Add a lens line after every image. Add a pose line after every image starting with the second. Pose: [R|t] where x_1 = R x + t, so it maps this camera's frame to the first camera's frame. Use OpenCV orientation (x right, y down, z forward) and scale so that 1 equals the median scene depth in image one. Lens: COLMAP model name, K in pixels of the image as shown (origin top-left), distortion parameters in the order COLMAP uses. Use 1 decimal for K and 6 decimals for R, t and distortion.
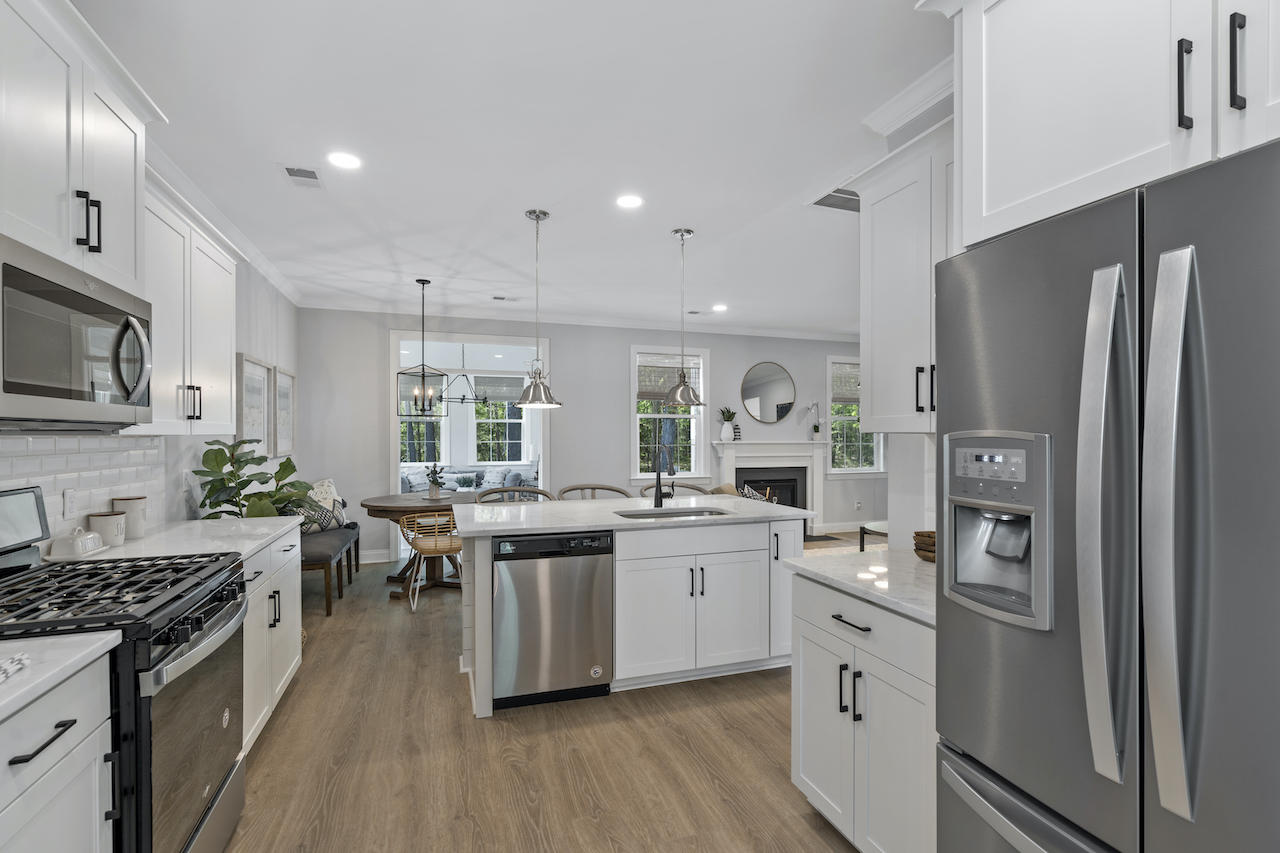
lens RADIAL K [[586.2, 0, 639.7], [0, 586.2, 440.9], [0, 0, 1]] dist [-0.001325, 0.000009]
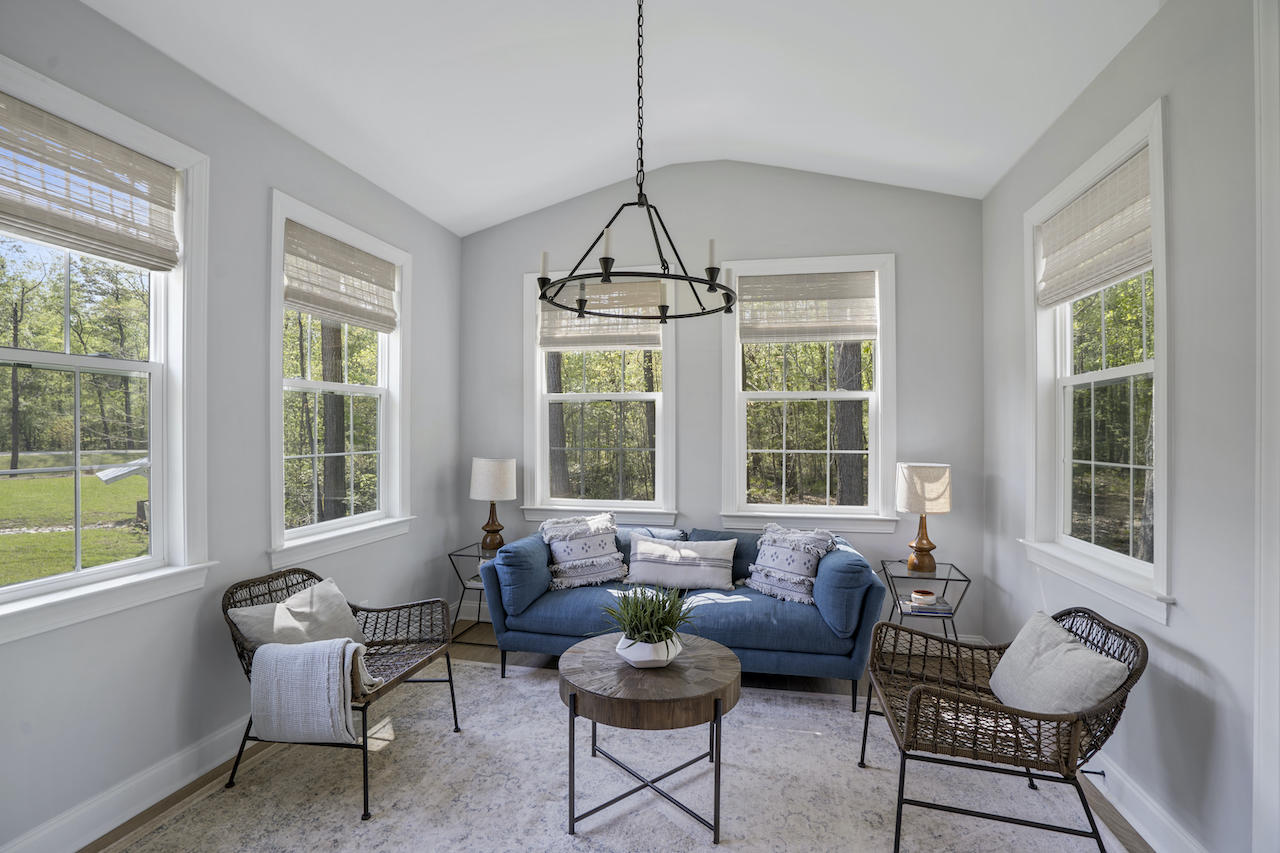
lens RADIAL K [[585.0, 0, 639.5], [0, 585.0, 429.5], [0, 0, 1]] dist [0.001304, 0.000521]
pose [[0.847453, 0.001412, -0.530869, -0.259918], [-0.007755, 0.999923, -0.009720, -0.016308], [0.530814, 0.012355, 0.847398, 1.244574]]
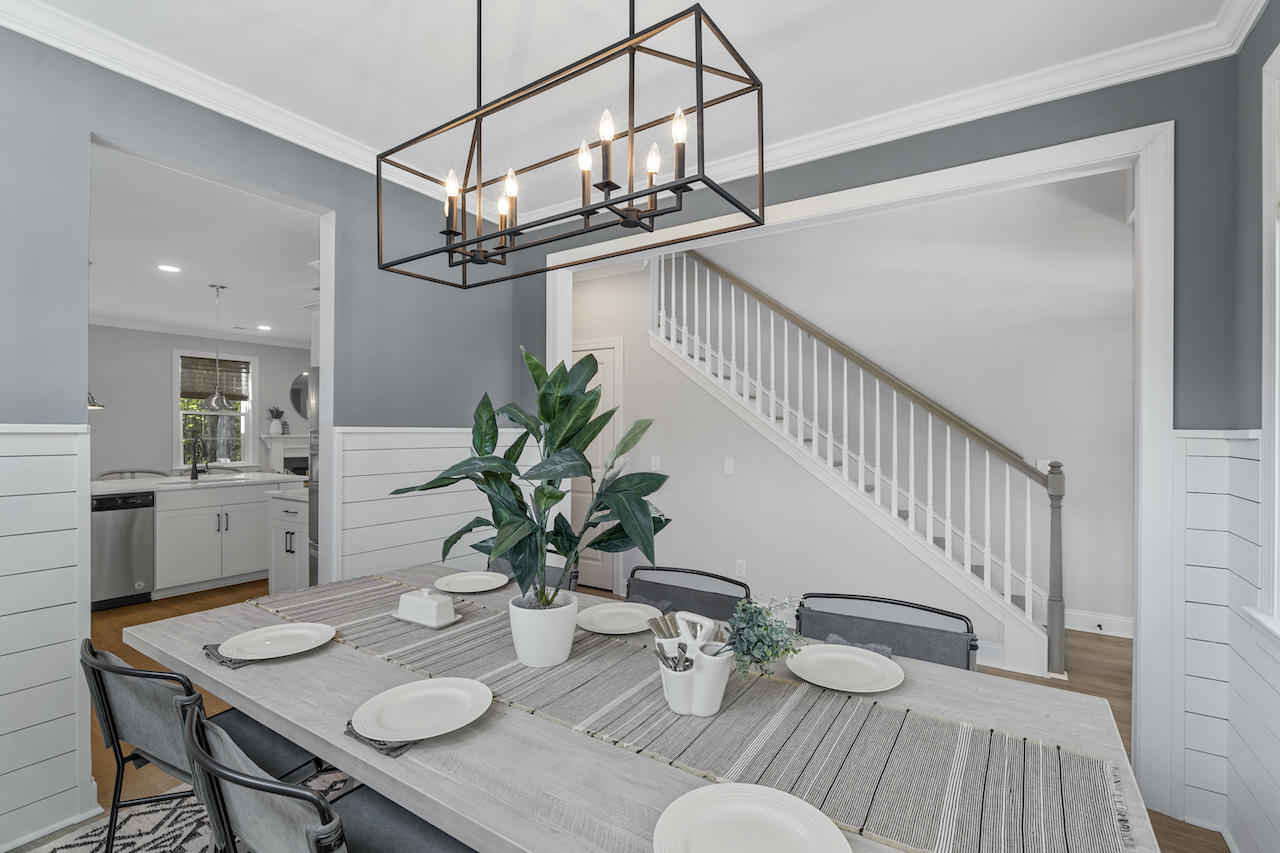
lens RADIAL K [[585.0, 0, 639.5], [0, 585.0, 429.5], [0, 0, 1]] dist [0.001304, 0.000521]
pose [[0.793572, 0.002622, 0.608471, 0.016826], [0.004436, 0.999939, -0.010095, 0.005841], [-0.608460, 0.010711, 0.793512, -0.564513]]
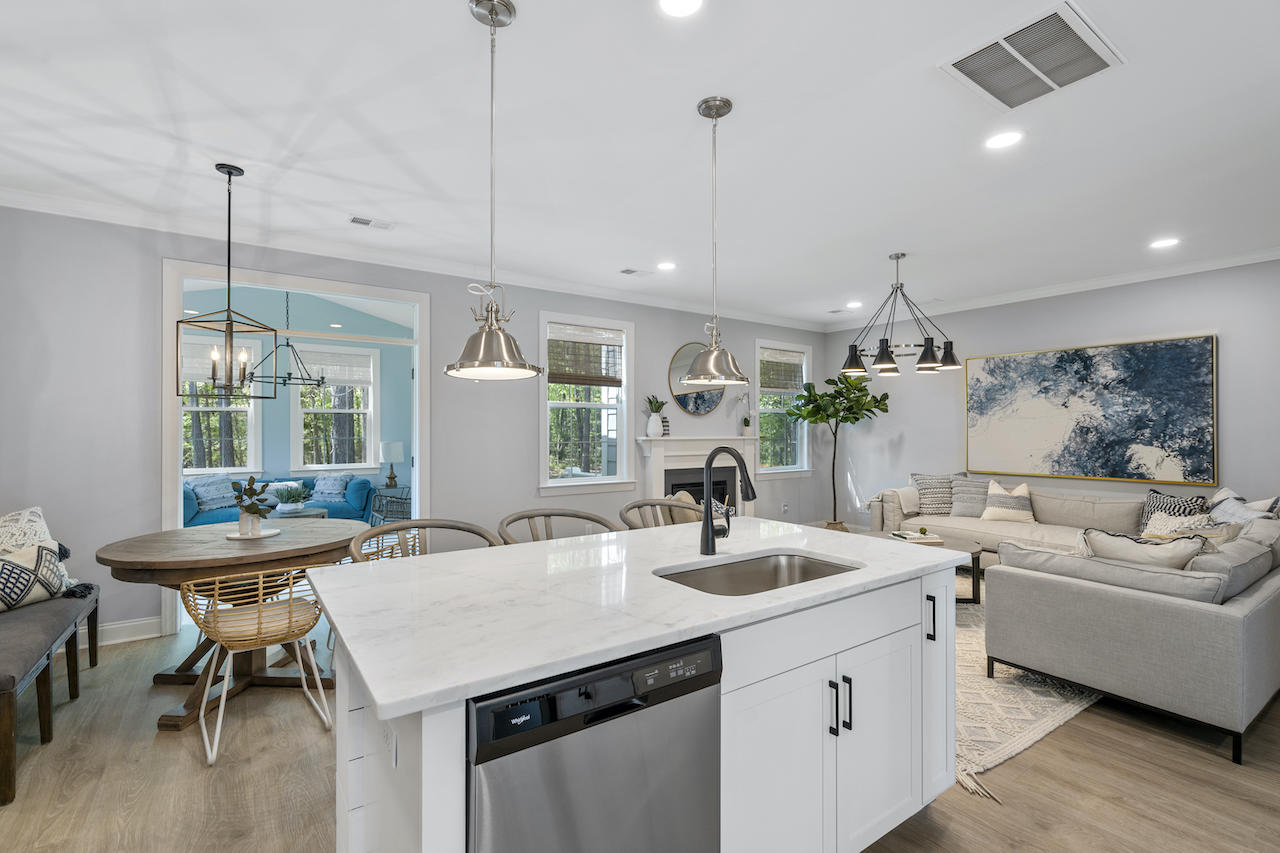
lens RADIAL K [[585.0, 0, 639.5], [0, 585.0, 429.5], [0, 0, 1]] dist [0.001304, 0.000521]
pose [[0.962356, 0.000110, 0.271793, -0.131015], [0.002764, 0.999944, -0.010193, -0.002553], [-0.271779, 0.010561, 0.962302, 0.319179]]
